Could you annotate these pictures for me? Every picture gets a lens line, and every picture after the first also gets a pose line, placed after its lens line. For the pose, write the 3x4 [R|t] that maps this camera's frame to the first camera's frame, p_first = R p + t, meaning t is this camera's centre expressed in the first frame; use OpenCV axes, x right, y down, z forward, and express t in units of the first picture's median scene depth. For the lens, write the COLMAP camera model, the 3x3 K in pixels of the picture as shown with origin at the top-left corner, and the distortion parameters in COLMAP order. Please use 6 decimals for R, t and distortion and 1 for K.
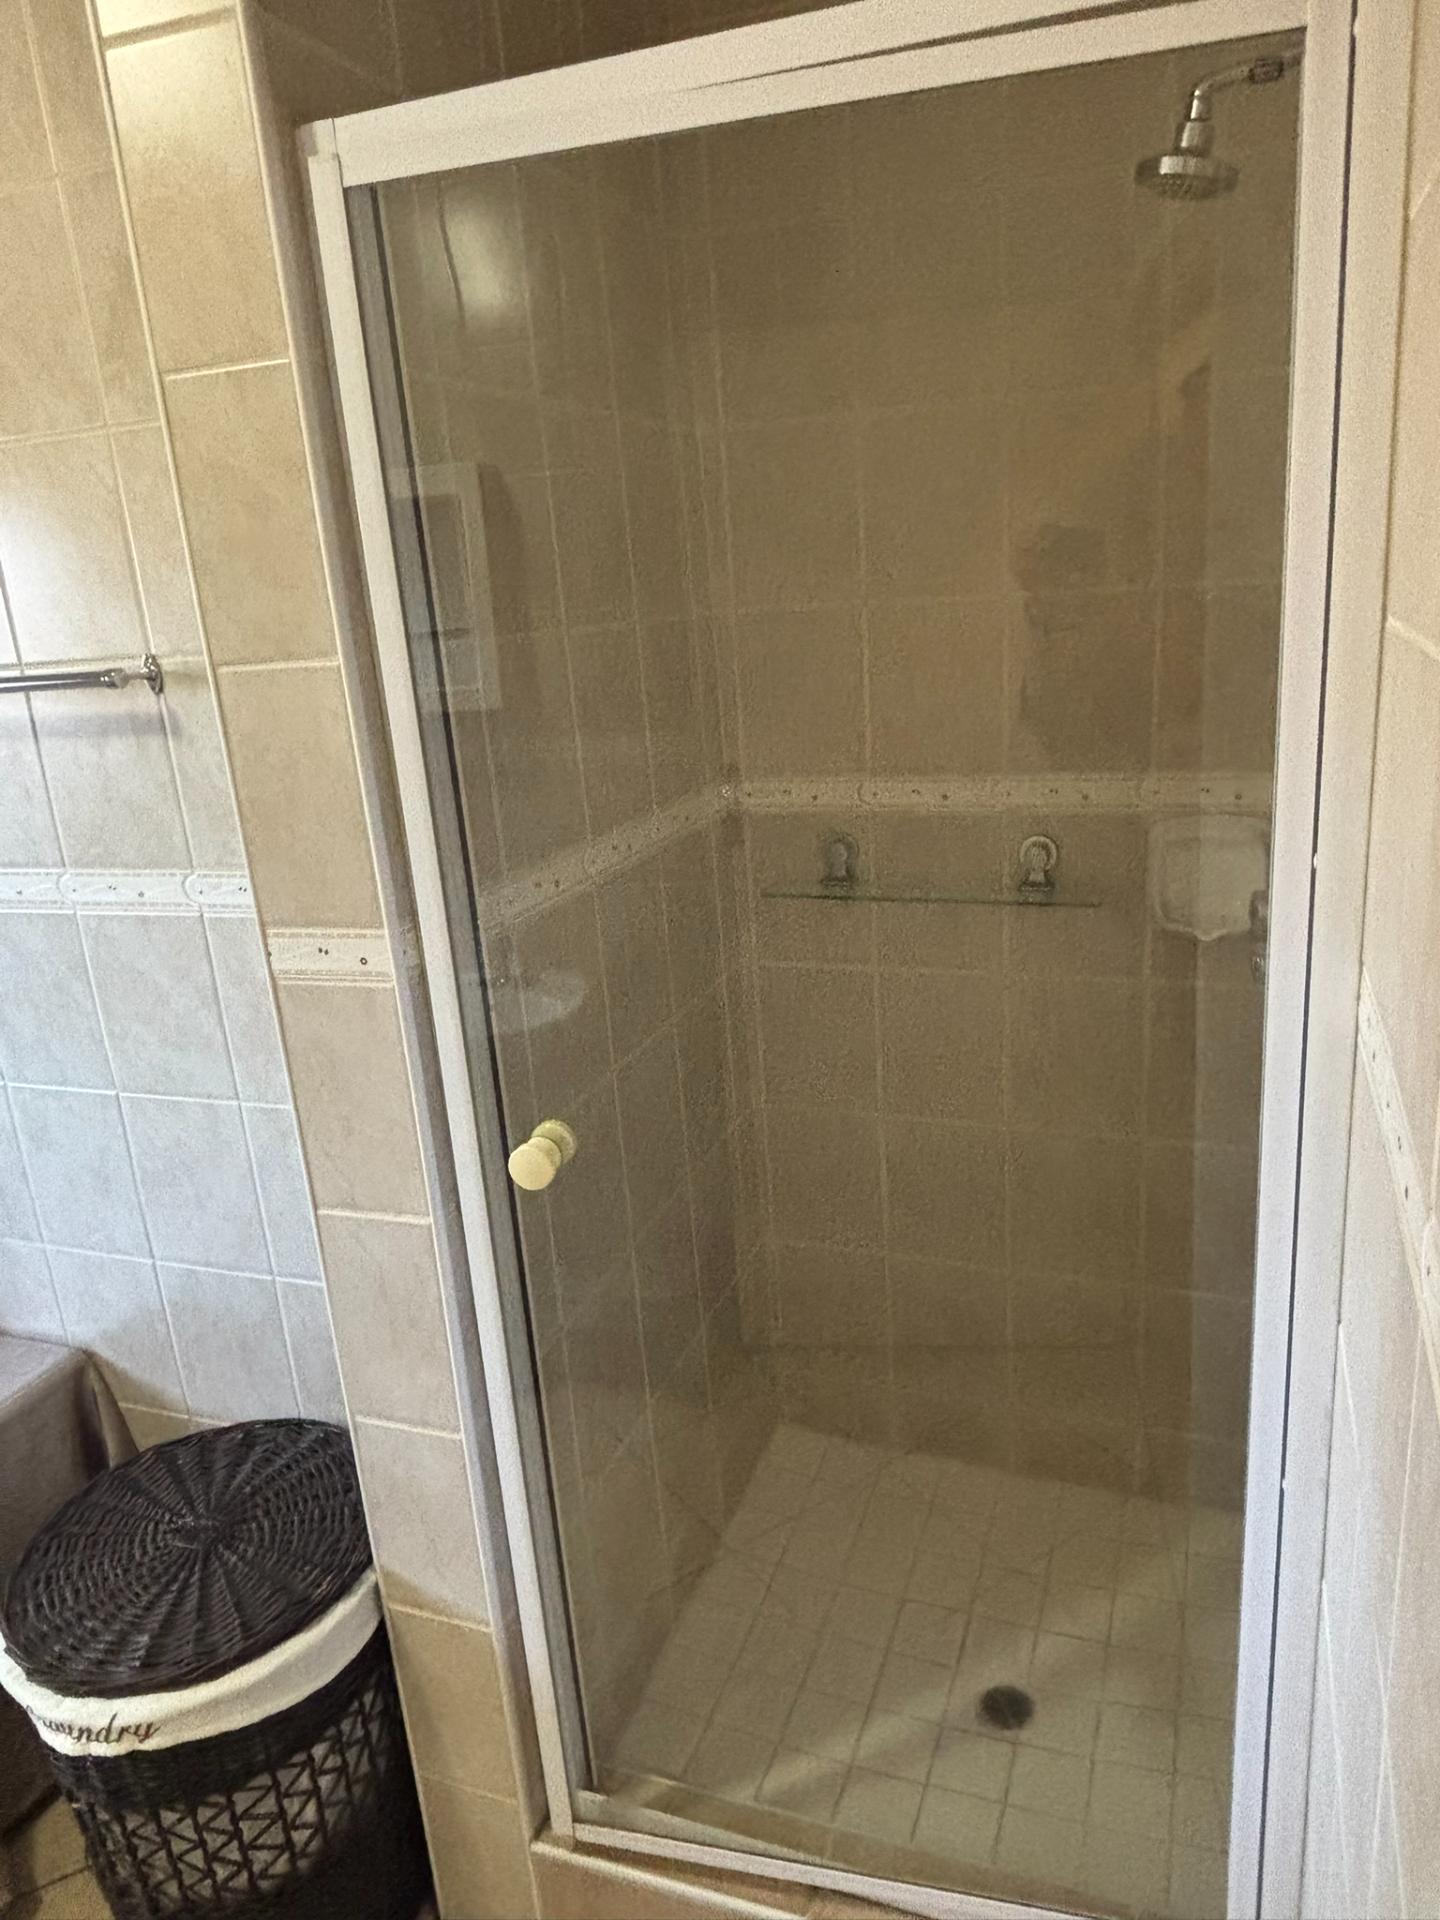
lens RADIAL K [[1276.0, 0, 720.0], [0, 1276.0, 960.0], [0, 0, 1]] dist [0.002482, -0.007404]
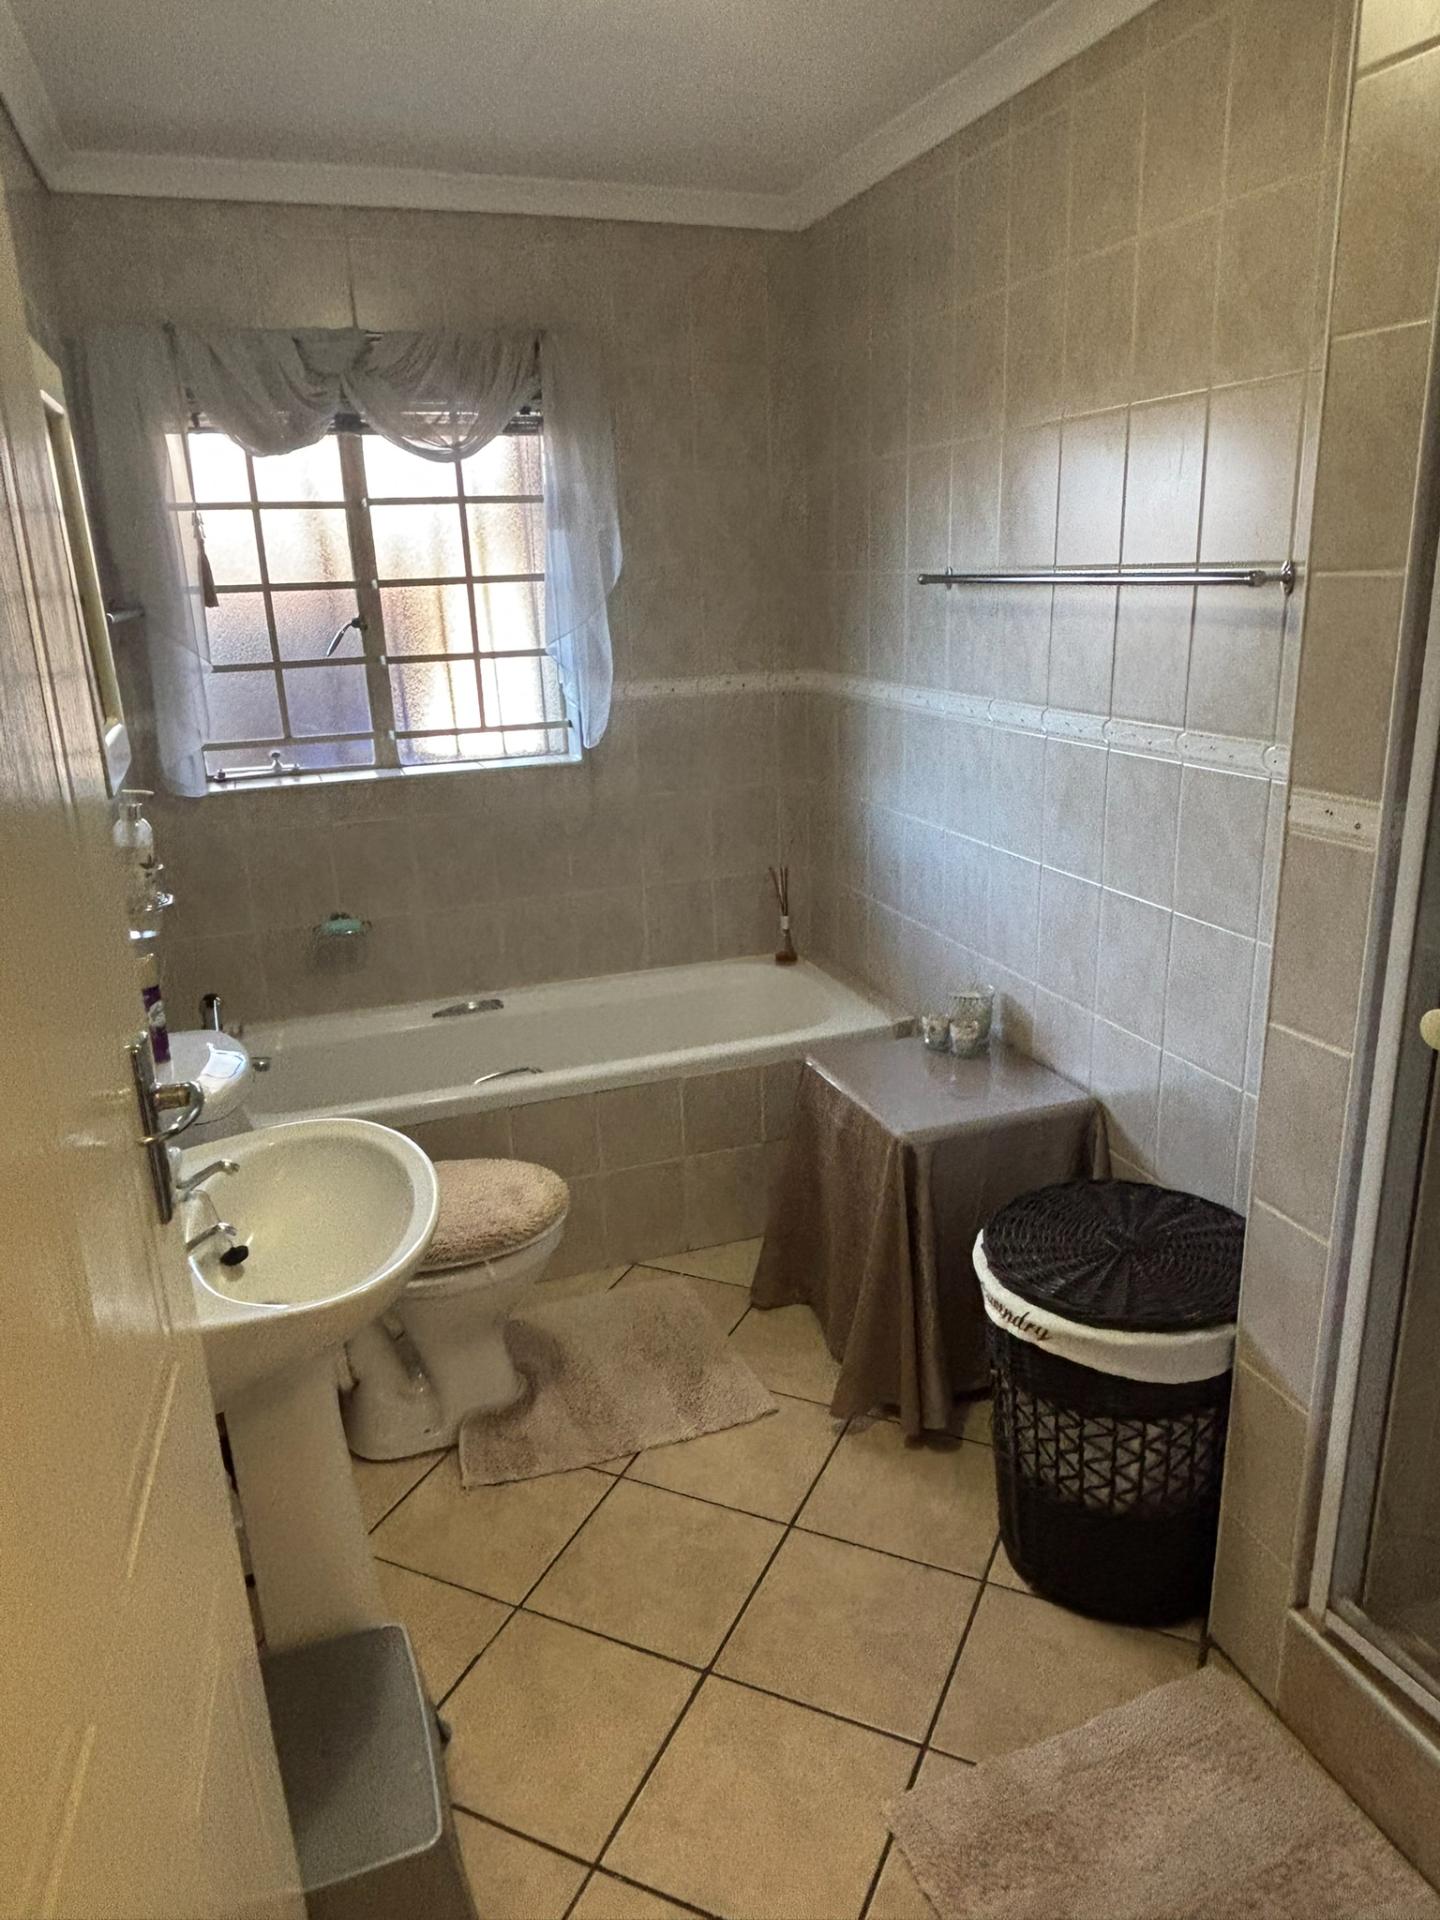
lens RADIAL K [[1264.6, 0, 720.0], [0, 1264.6, 960.0], [0, 0, 1]] dist [-0.006705, -0.033491]
pose [[0.626138, 0.274844, -0.729666, 0.204873], [-0.222451, 0.959889, 0.170673, 0.044586], [0.747307, 0.055450, 0.662162, -0.189085]]
